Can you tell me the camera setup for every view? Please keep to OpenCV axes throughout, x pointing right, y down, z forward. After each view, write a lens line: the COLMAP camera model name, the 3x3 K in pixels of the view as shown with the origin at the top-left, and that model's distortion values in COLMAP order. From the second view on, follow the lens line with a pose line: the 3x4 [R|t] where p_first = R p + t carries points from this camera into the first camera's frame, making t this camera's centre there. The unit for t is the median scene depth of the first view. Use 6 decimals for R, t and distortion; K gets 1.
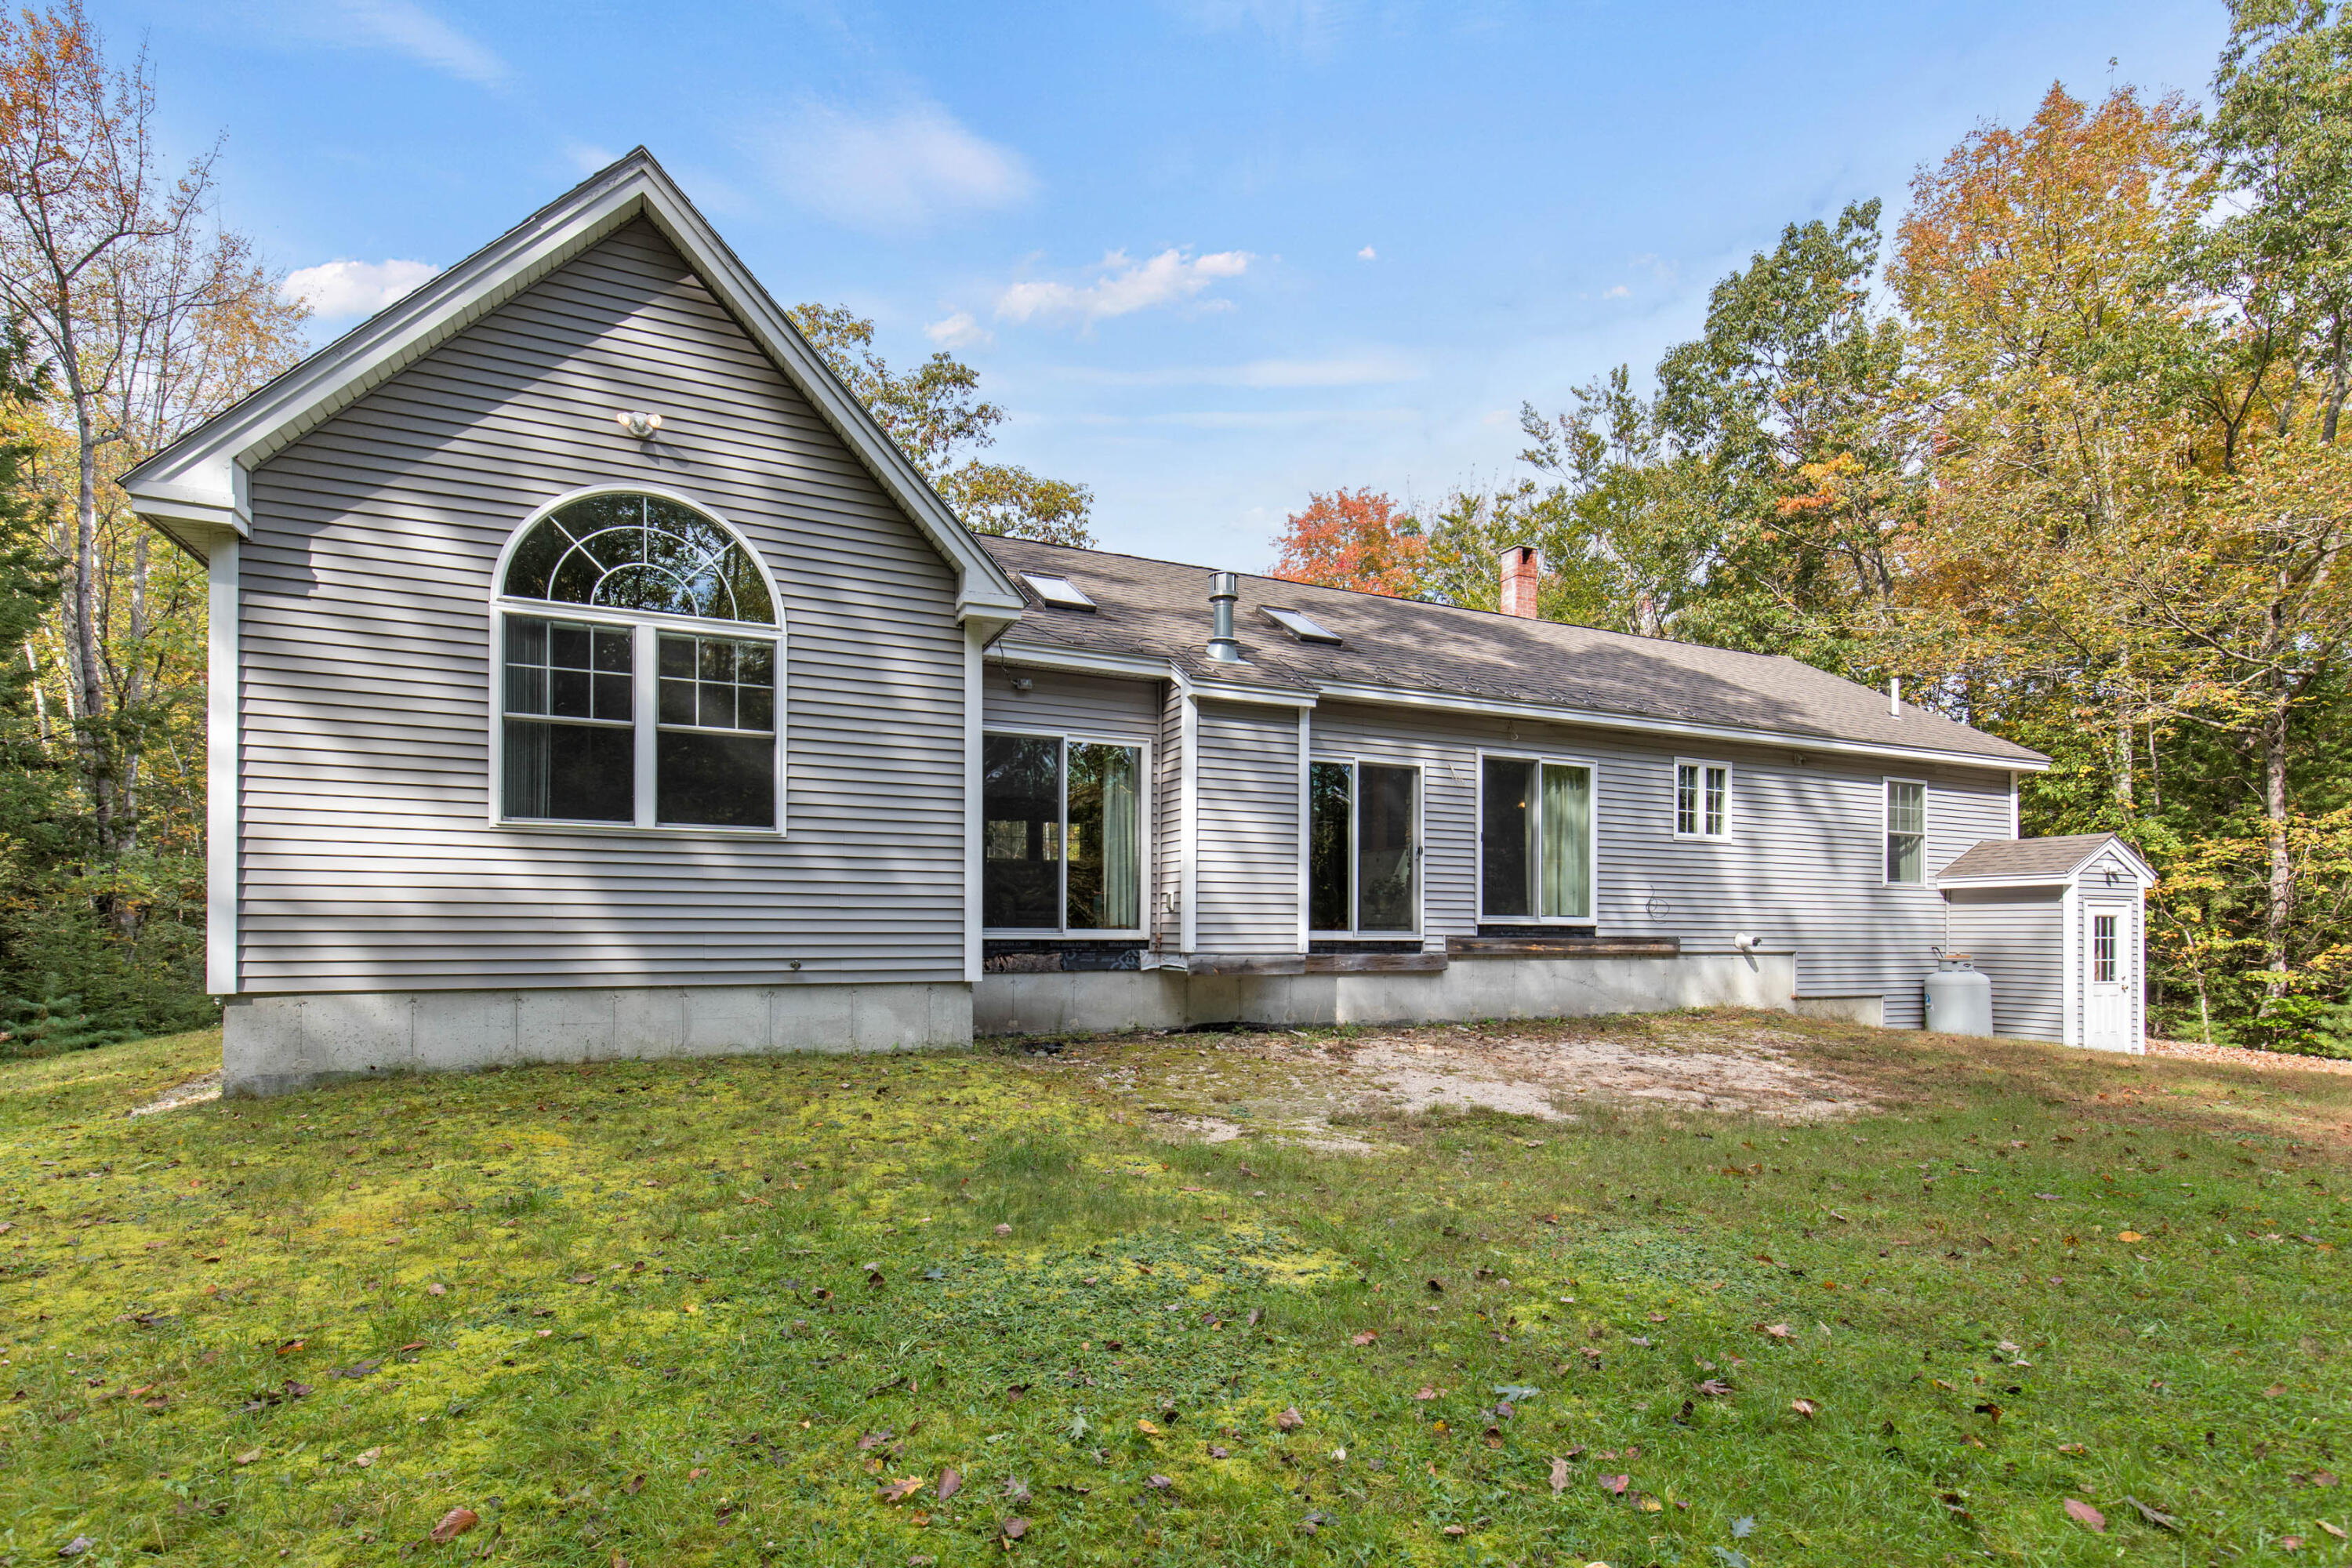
lens RADIAL K [[1114.9, 0, 1226.7], [0, 1114.9, 927.5], [0, 0, 1]] dist [0.000227, 0.000059]
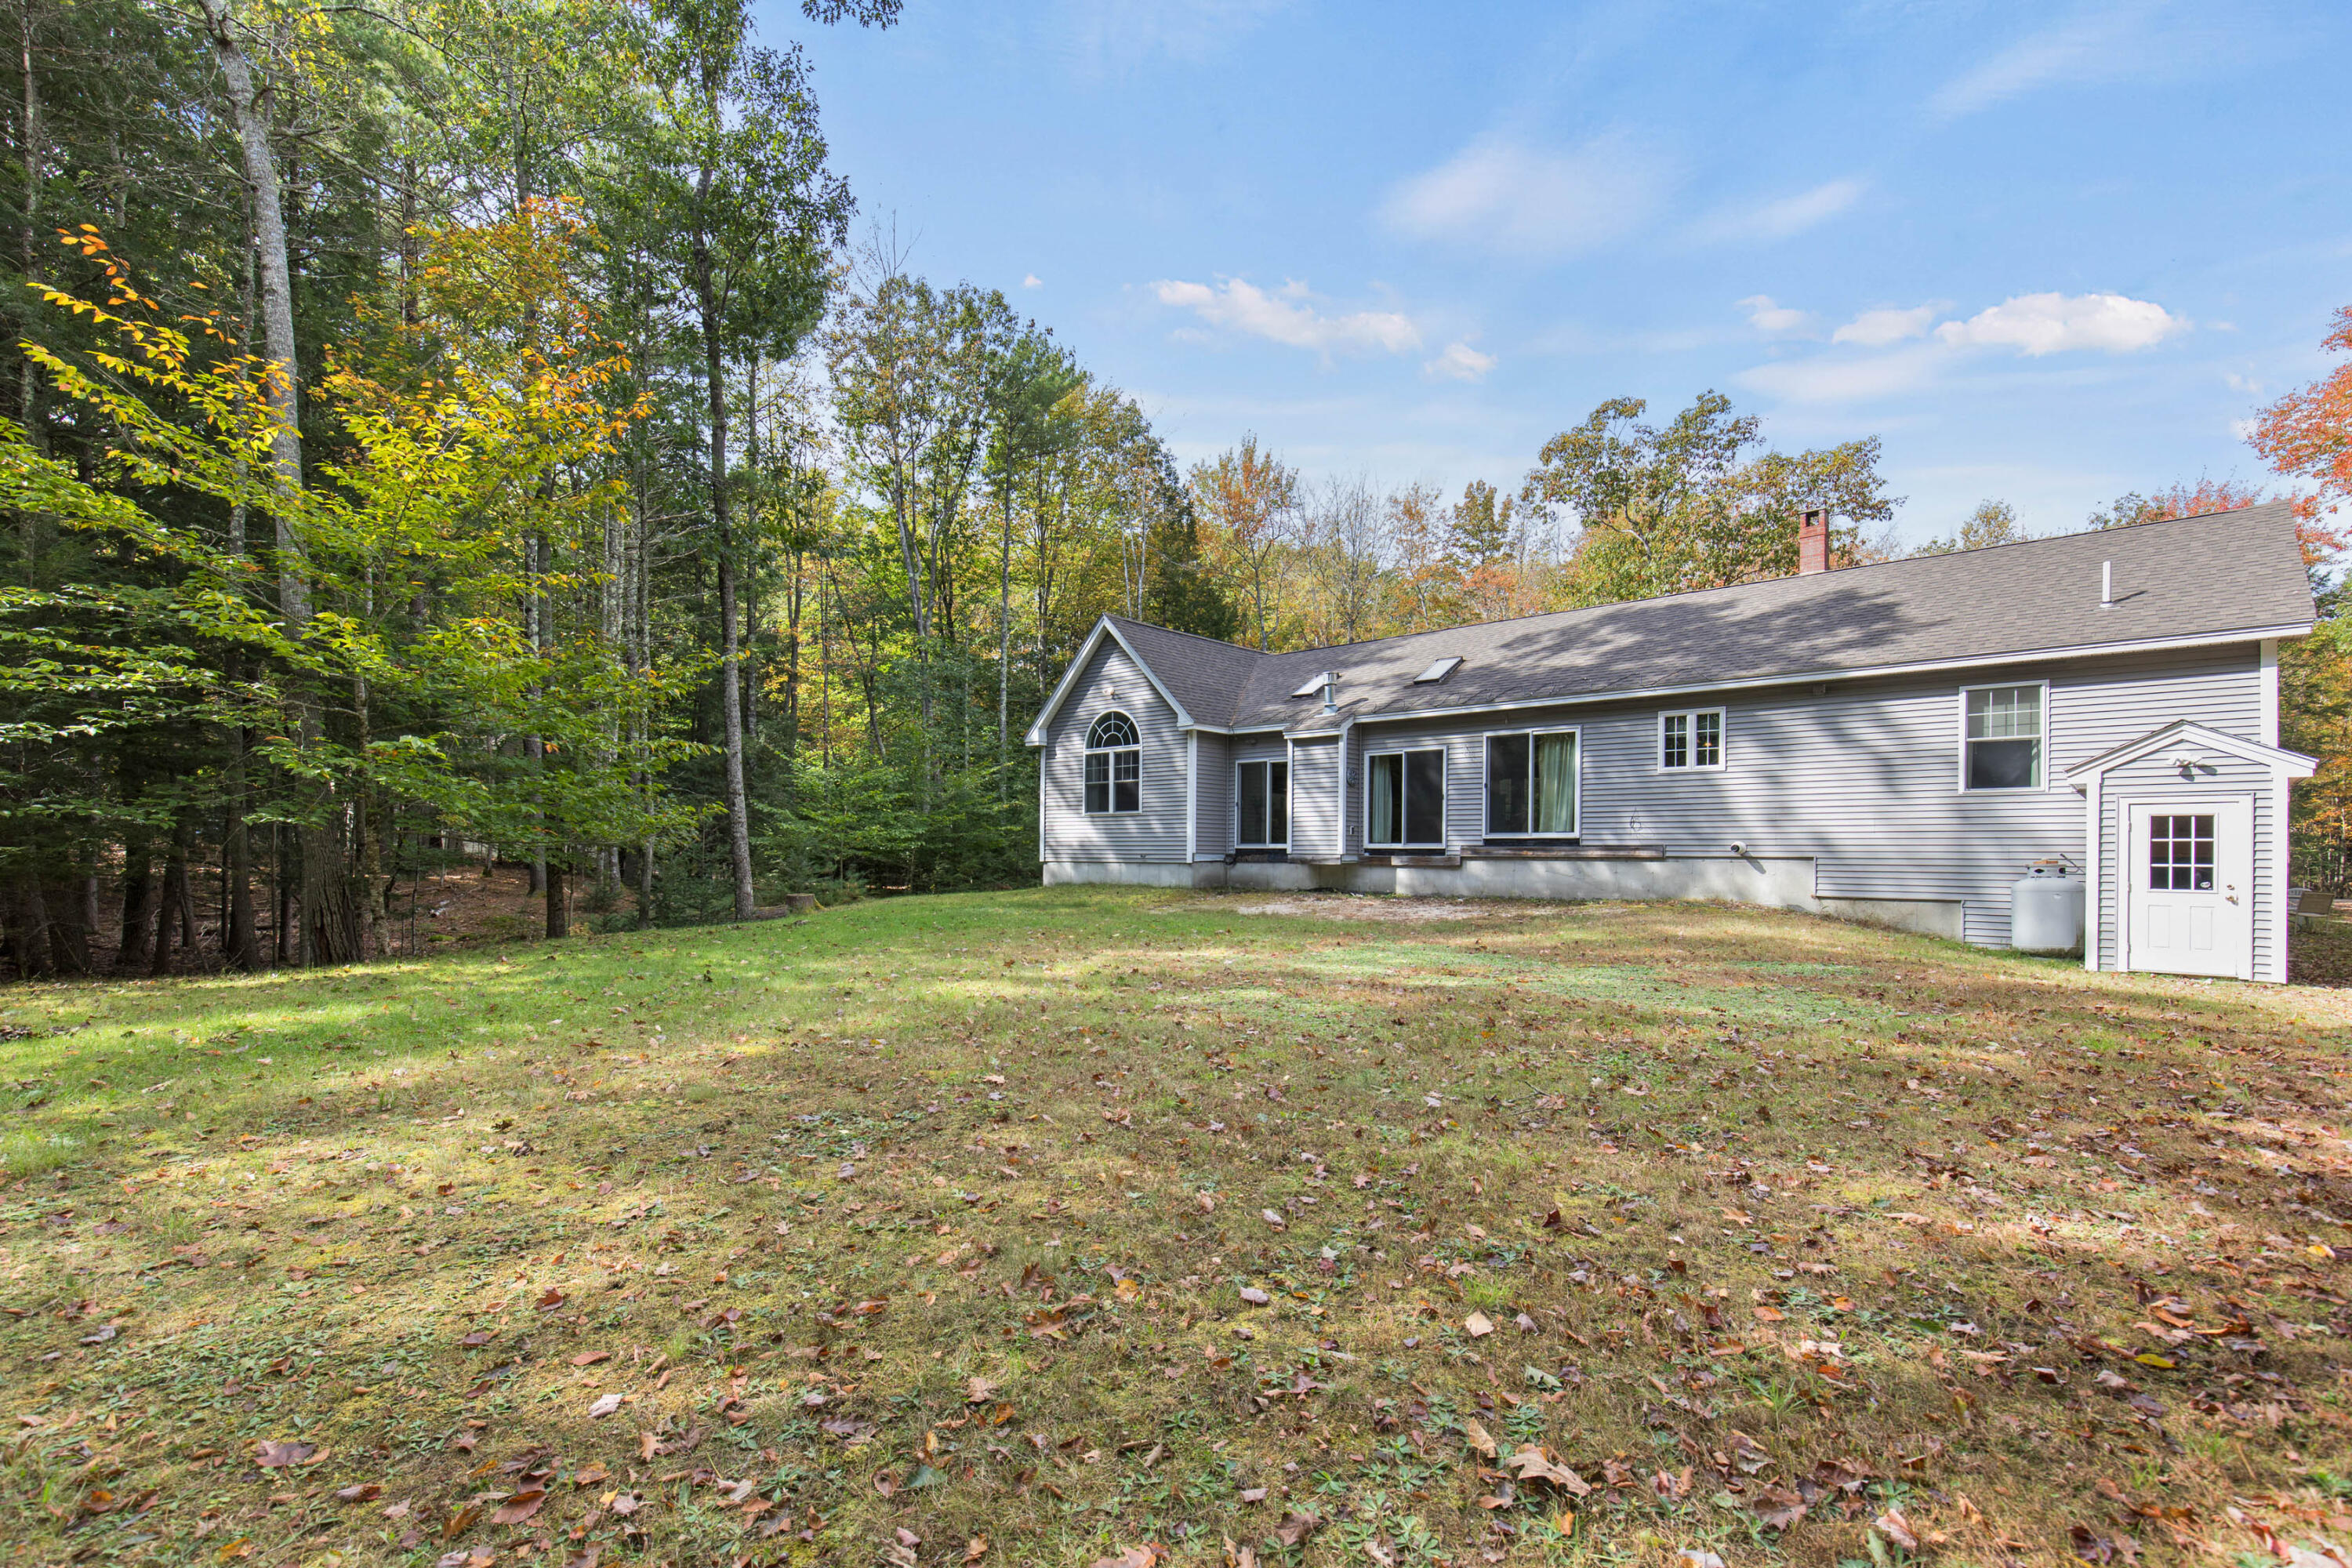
lens RADIAL K [[1034.6, 0, 1182.0], [0, 1034.6, 854.2], [0, 0, 1]] dist [-0.000399, -0.000114]
pose [[0.425732, -0.006128, -0.904829, 1.476865], [-0.000329, 0.999976, -0.006927, 0.032461], [0.904849, 0.003247, 0.425720, -0.065323]]
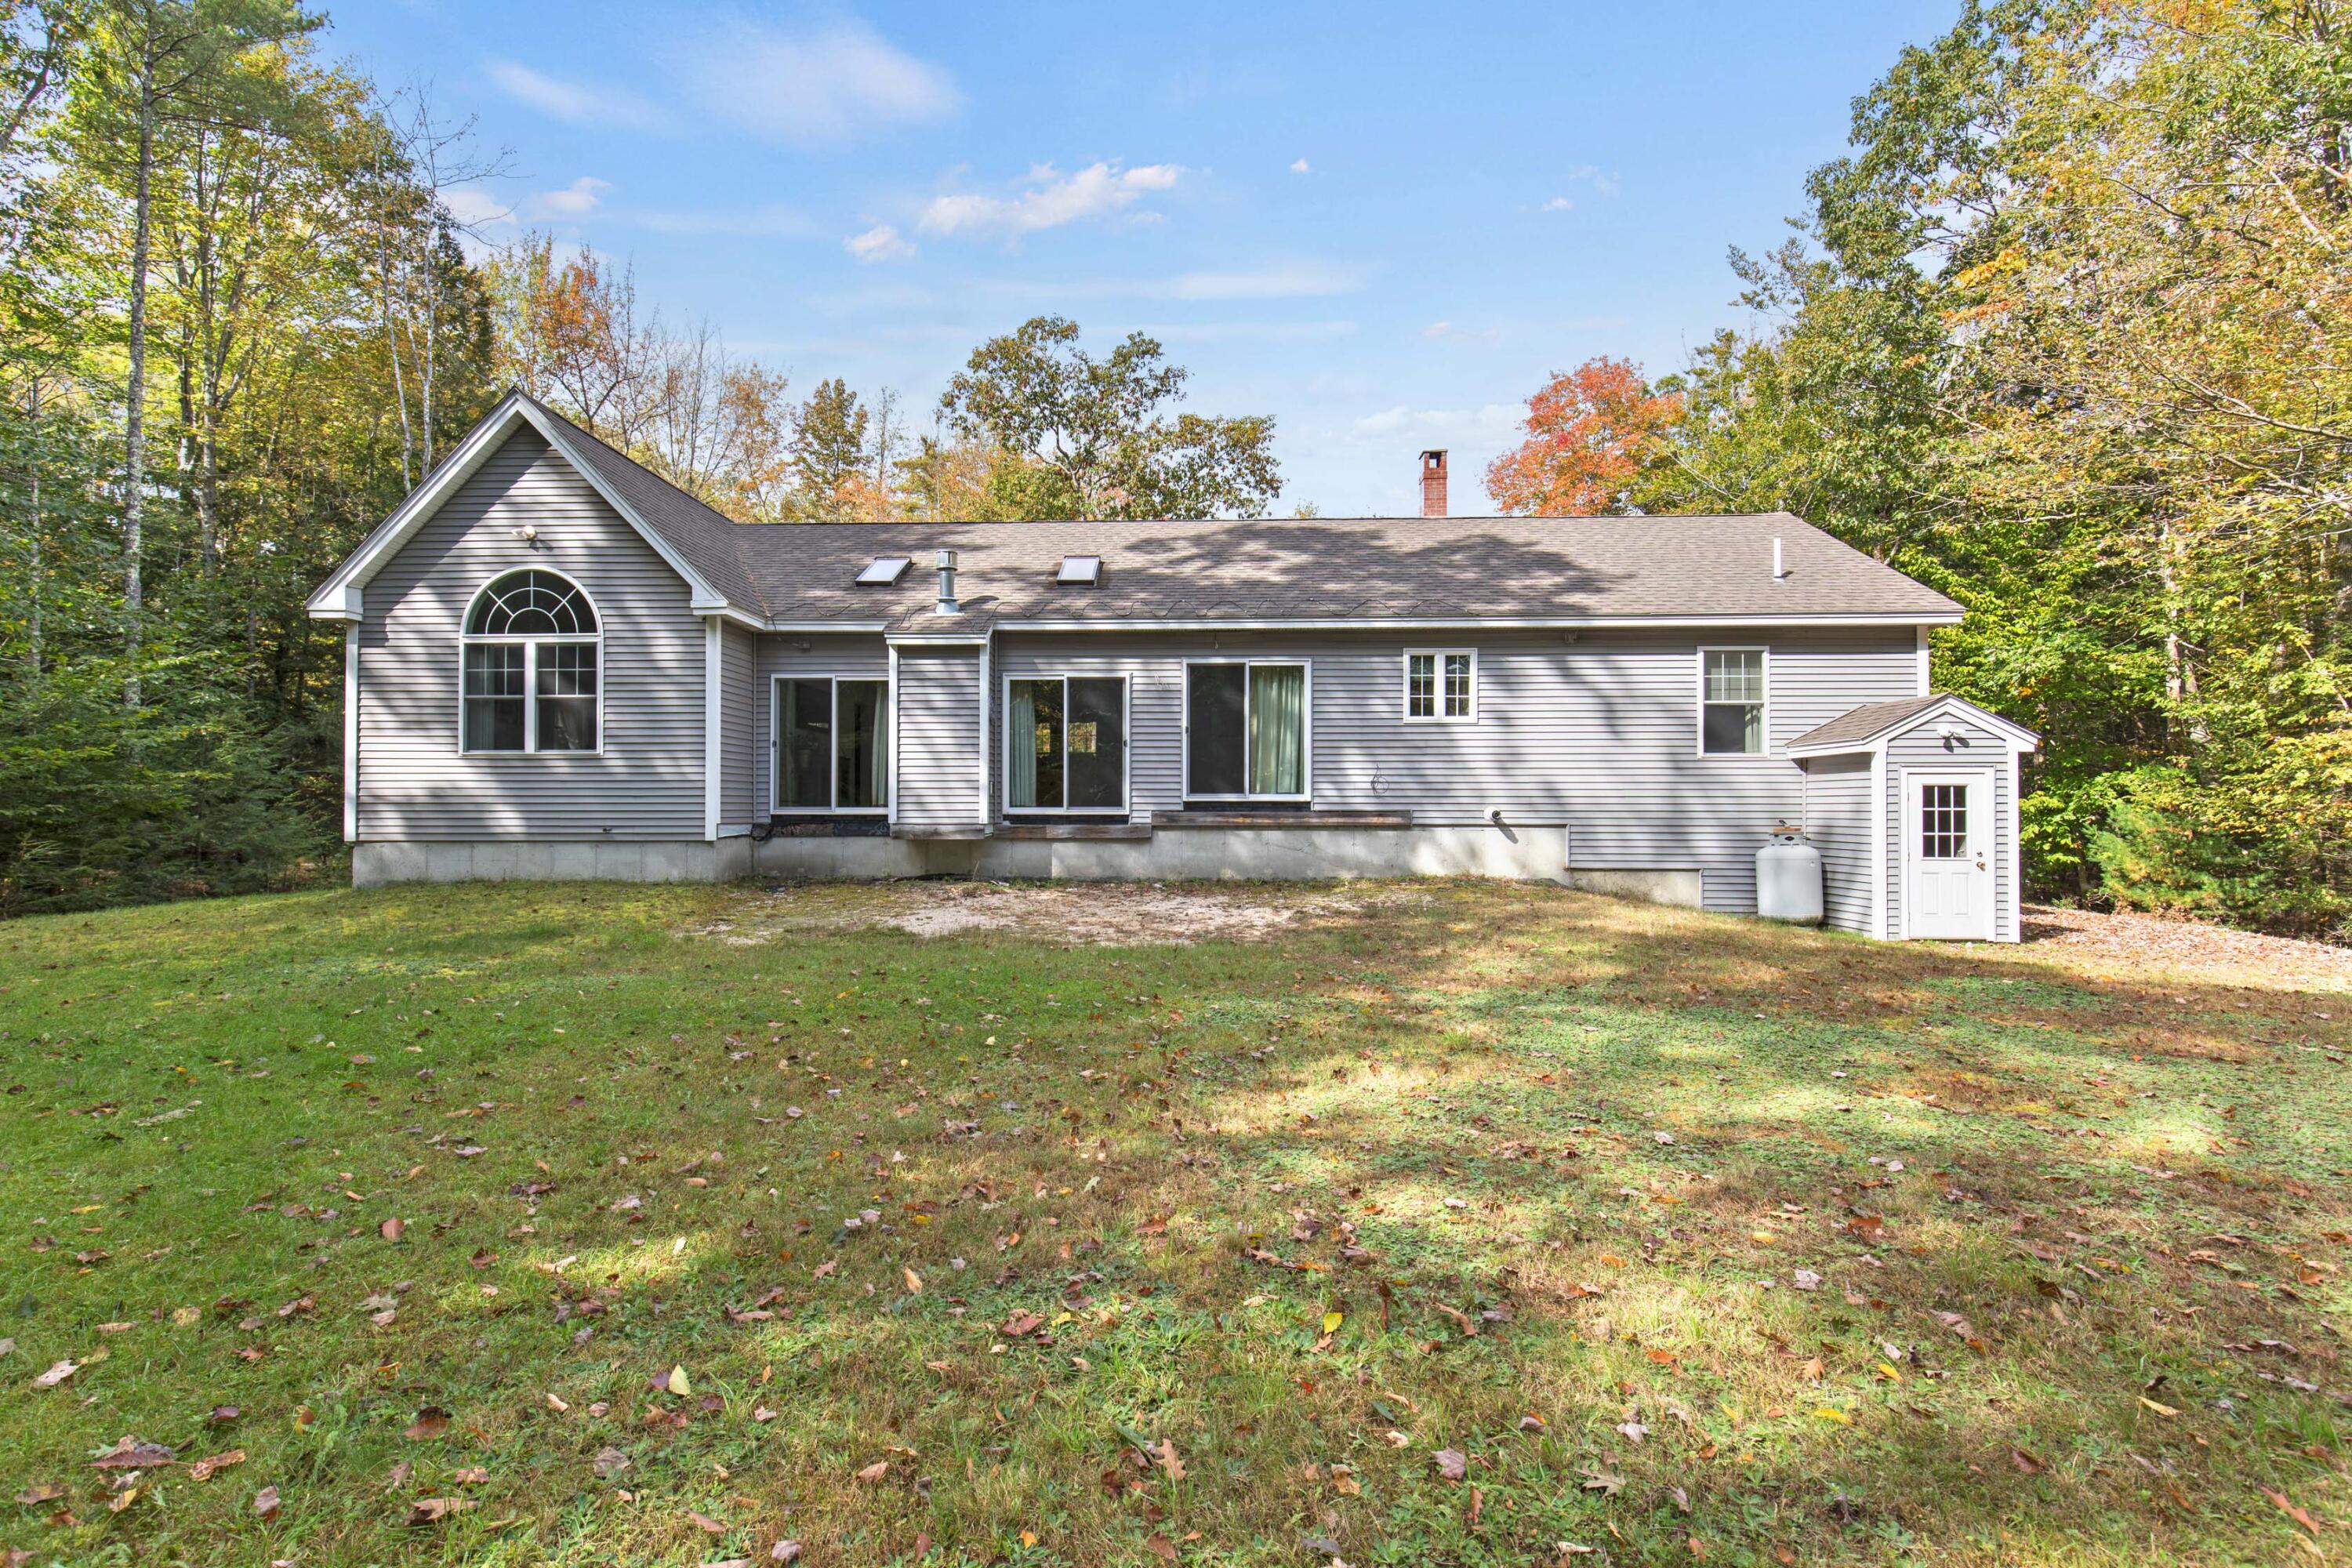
lens RADIAL K [[1058.3, 0, 1160.5], [0, 1058.3, 799.5], [0, 0, 1]] dist [0.000409, -0.000090]
pose [[0.897678, -0.009139, -0.440557, 0.740954], [0.007183, 0.999956, -0.006107, 0.002575], [0.440593, 0.002317, 0.897704, -0.060513]]
